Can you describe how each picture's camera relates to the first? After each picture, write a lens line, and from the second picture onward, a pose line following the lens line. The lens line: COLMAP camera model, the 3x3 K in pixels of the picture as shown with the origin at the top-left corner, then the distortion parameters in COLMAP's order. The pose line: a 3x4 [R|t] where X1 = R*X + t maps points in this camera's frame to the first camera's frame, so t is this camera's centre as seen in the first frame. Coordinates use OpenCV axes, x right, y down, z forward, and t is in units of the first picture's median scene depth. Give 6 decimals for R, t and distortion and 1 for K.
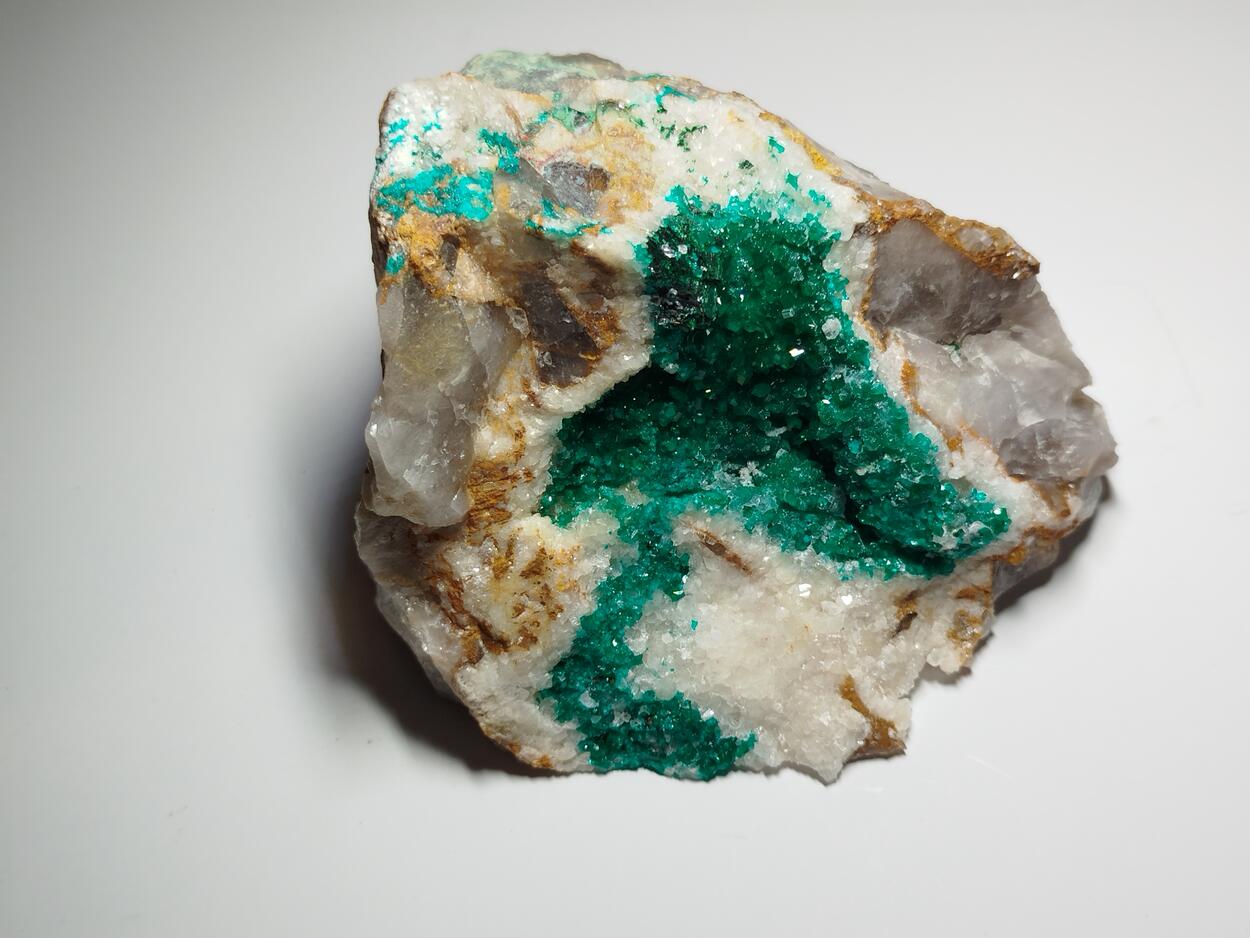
lens RADIAL K [[1748.6, 0, 625.0], [0, 1748.6, 469.0], [0, 0, 1]] dist [0.185383, -1.588611]
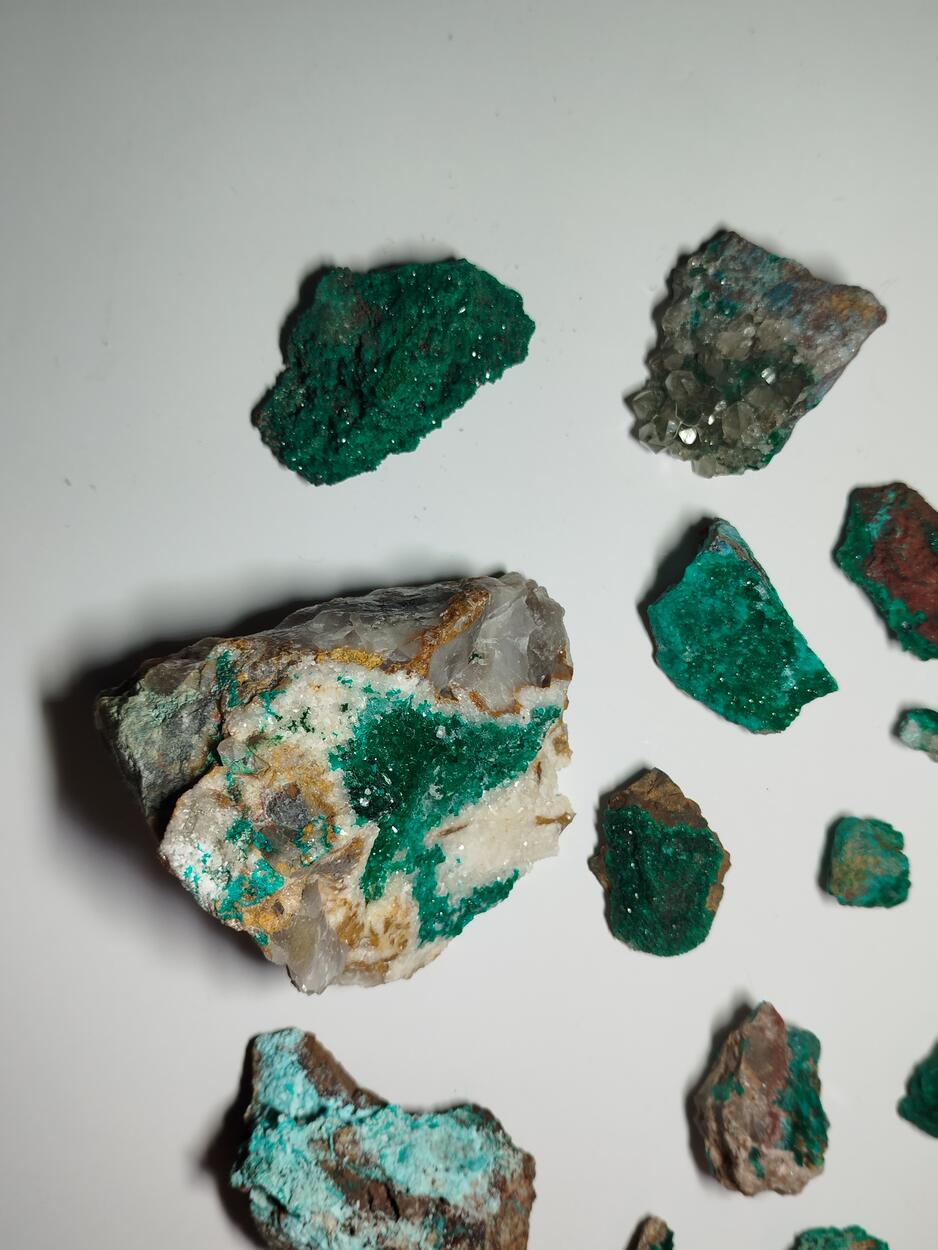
lens RADIAL K [[1288.1, 0, 481.9], [0, 1288.1, 623.1], [0, 0, 1]] dist [0.048973, -0.312776]
pose [[0.710867, -0.694379, 0.111831, 0.078949], [0.532593, 0.635304, 0.559226, -0.794790], [-0.459361, -0.337975, 0.821438, 0.004990]]
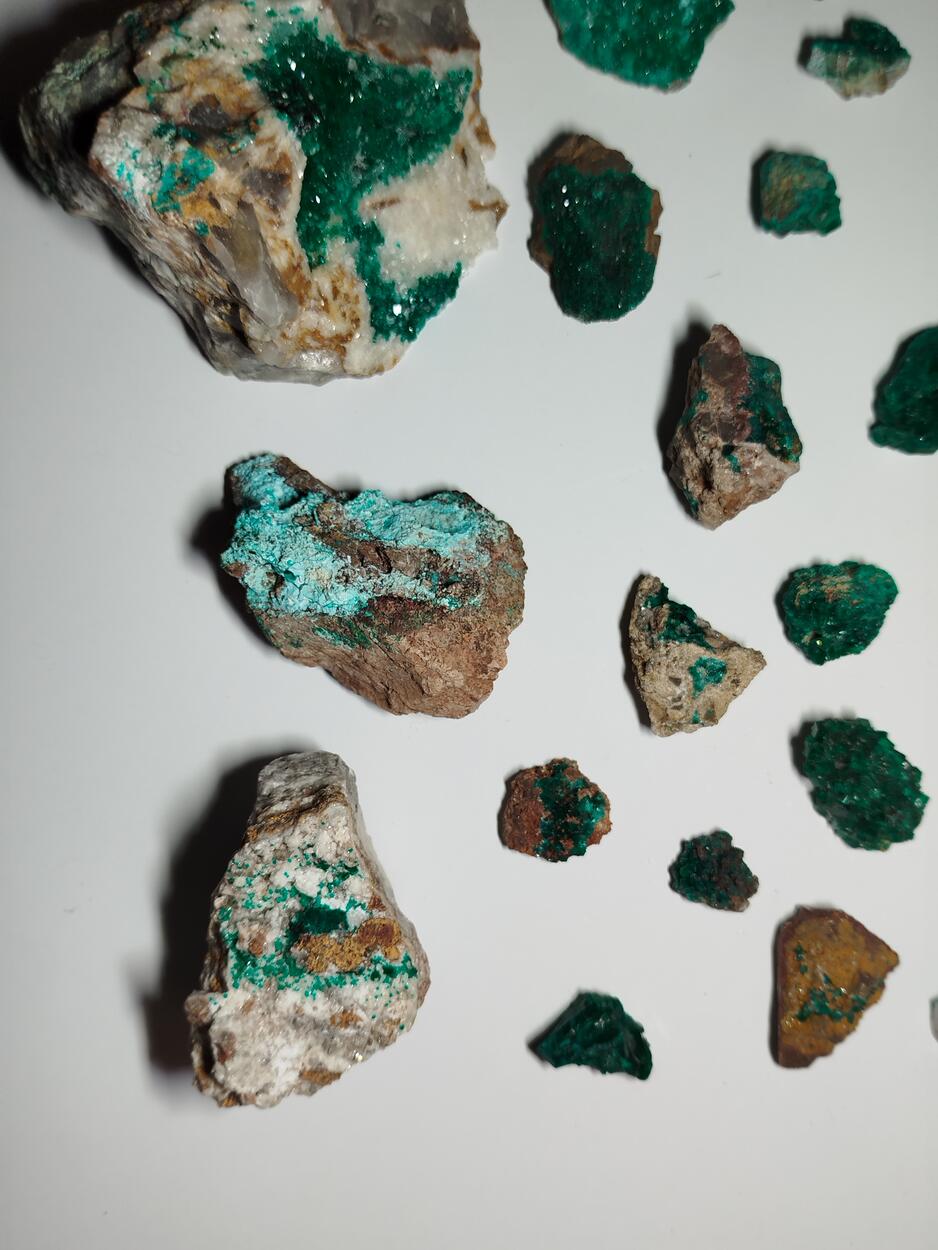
lens RADIAL K [[1288.1, 0, 481.9], [0, 1288.1, 623.1], [0, 0, 1]] dist [0.048973, -0.312776]
pose [[0.590313, -0.799617, 0.110197, -0.373035], [0.624387, 0.538879, 0.565465, -0.405915], [-0.511538, -0.264996, 0.817378, -0.230116]]
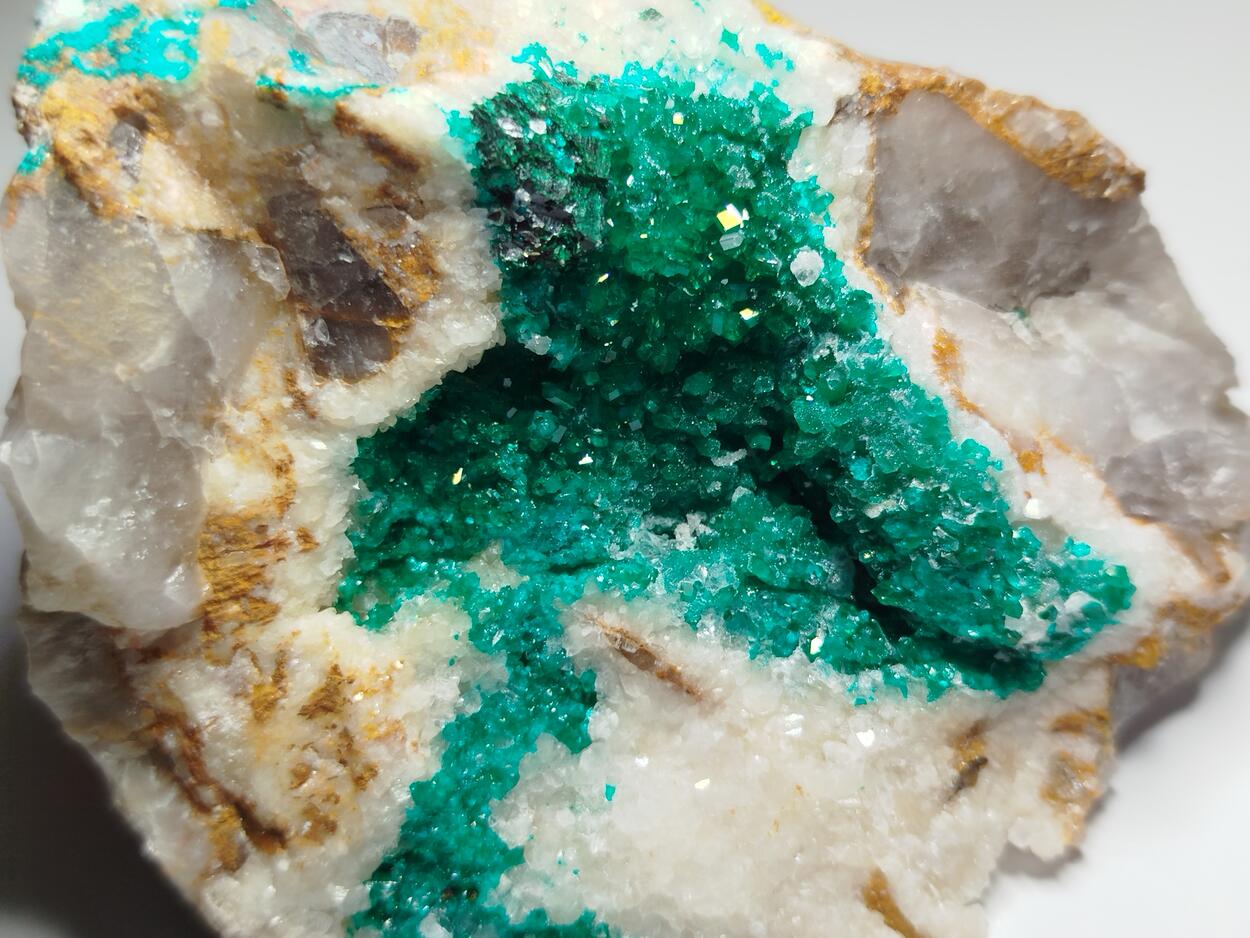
lens RADIAL K [[1748.6, 0, 625.0], [0, 1748.6, 469.0], [0, 0, 1]] dist [0.185383, -1.588611]
pose [[0.998293, -0.046794, -0.034956, 0.072185], [0.041393, 0.989024, -0.141836, 0.066958], [0.041210, 0.140146, 0.989273, 0.410318]]
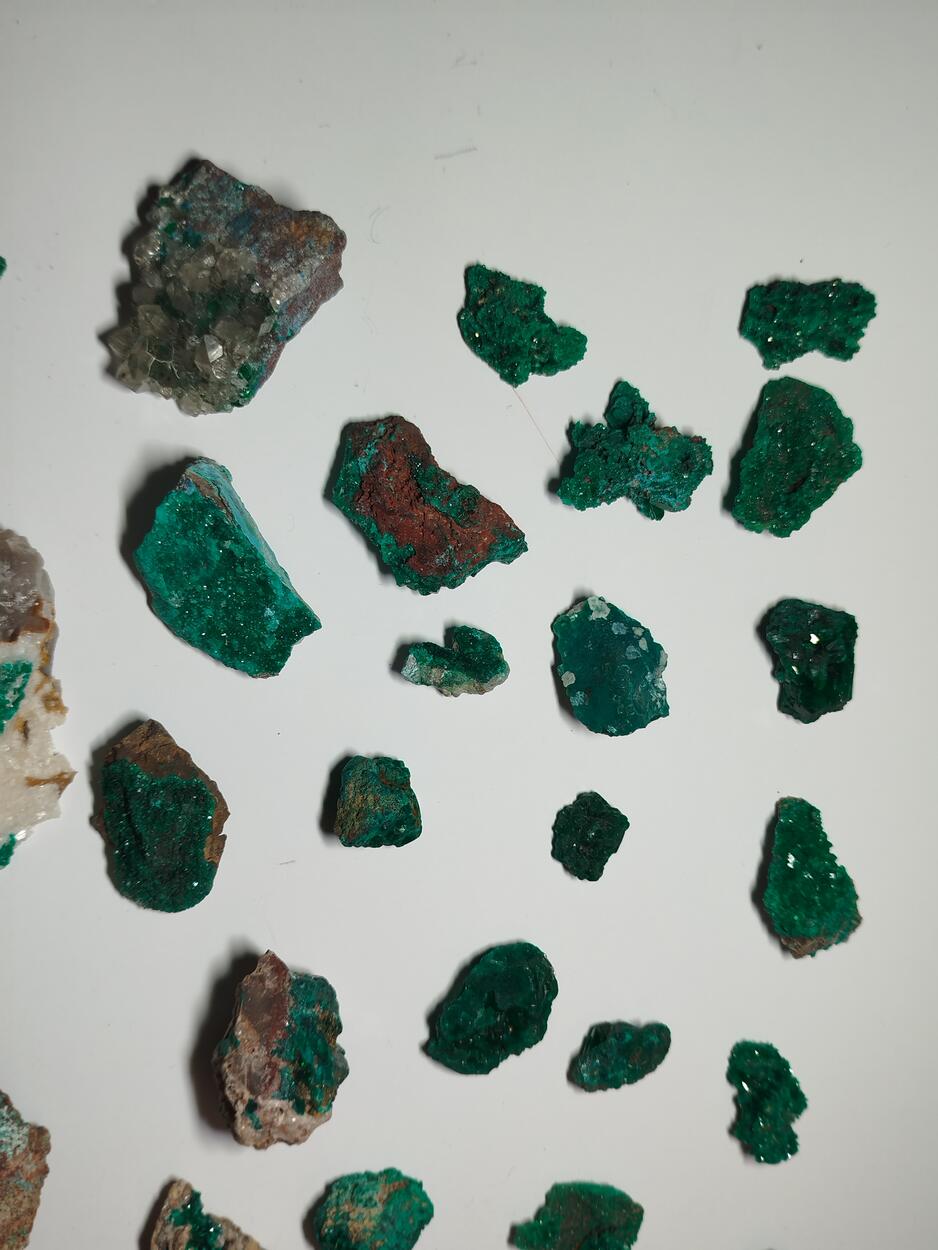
lens RADIAL K [[1266.4, 0, 487.9], [0, 1266.4, 622.5], [0, 0, 1]] dist [0.110849, -0.606906]
pose [[0.653893, -0.732756, 0.188394, 0.306499], [0.483412, 0.596186, 0.640995, -0.563146], [-0.582011, -0.328070, 0.744065, -0.142467]]
